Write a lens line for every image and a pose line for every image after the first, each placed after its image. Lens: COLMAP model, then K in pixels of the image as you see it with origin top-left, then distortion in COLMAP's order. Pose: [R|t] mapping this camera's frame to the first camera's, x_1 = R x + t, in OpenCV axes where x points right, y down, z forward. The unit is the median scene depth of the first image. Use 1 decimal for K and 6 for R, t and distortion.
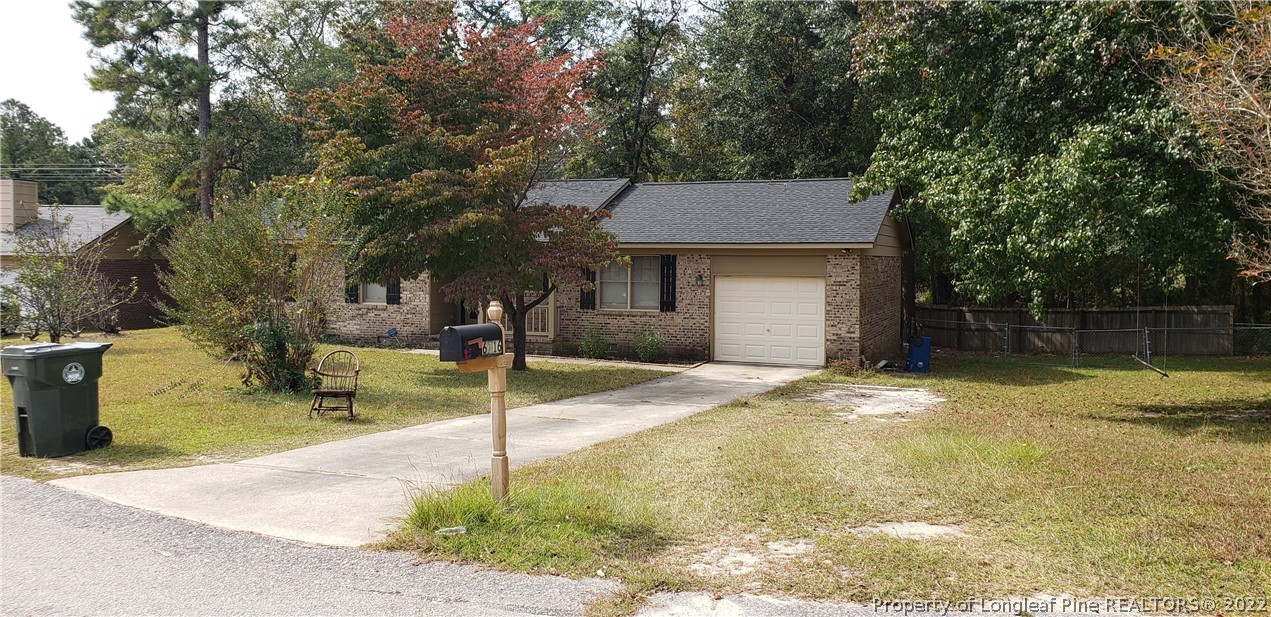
lens RADIAL K [[889.3, 0, 636.2], [0, 889.3, 264.5], [0, 0, 1]] dist [0.039165, -0.000253]
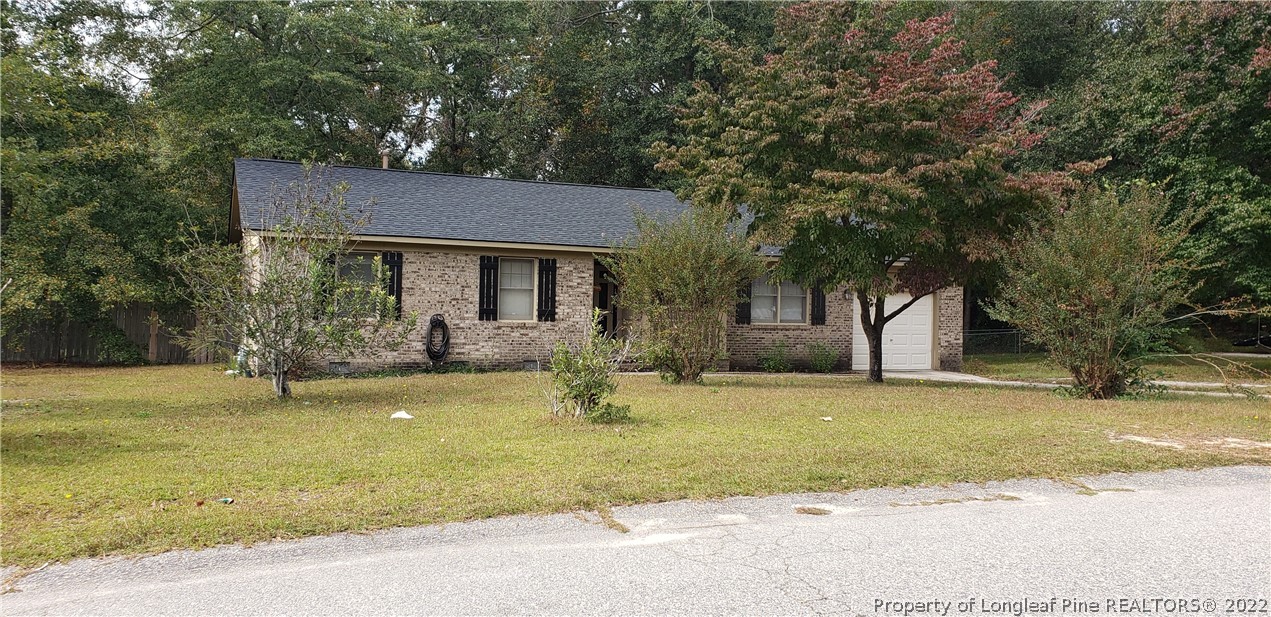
lens RADIAL K [[1115.0, 0, 635.5], [0, 1115.0, 308.5], [0, 0, 1]] dist [0.002563, 0.000126]
pose [[0.720521, -0.004749, 0.693417, -1.009787], [-0.020953, 0.999371, 0.028617, 0.001655], [-0.693117, -0.035149, 0.719968, 0.215292]]
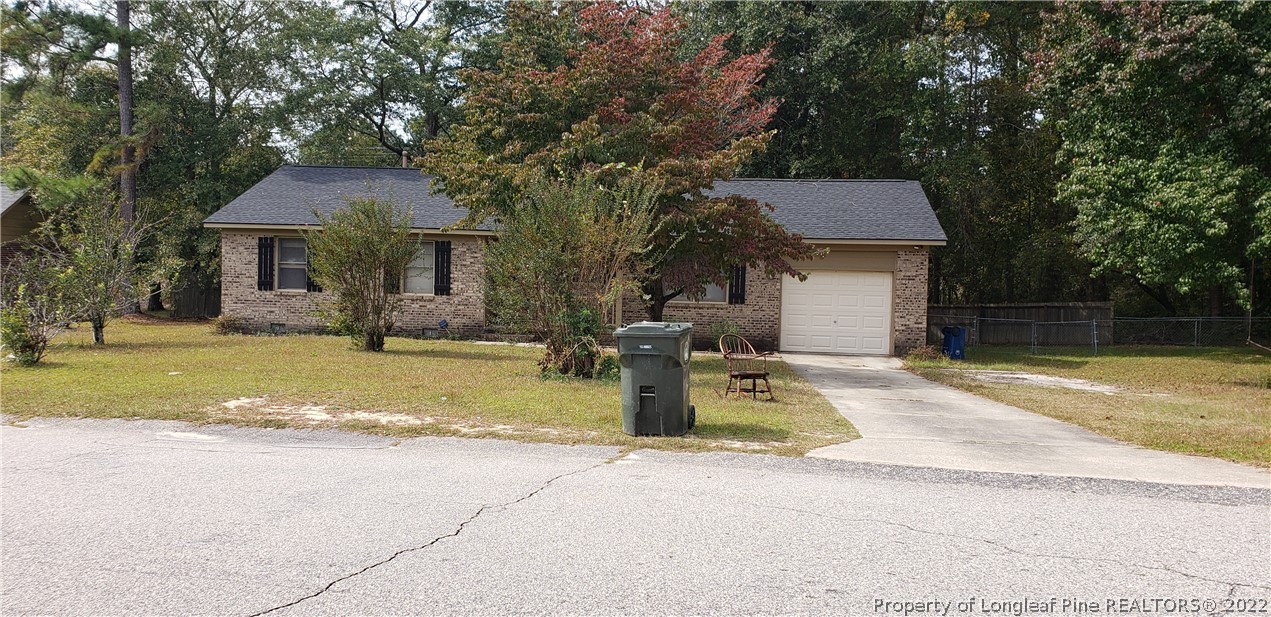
lens RADIAL K [[893.8, 0, 635.5], [0, 893.8, 308.5], [0, 0, 1]] dist [-0.001549, -0.001693]
pose [[0.975341, 0.003673, 0.220673, -0.305662], [-0.015190, 0.998608, 0.050515, 0.007876], [-0.220180, -0.052621, 0.974039, 0.017748]]
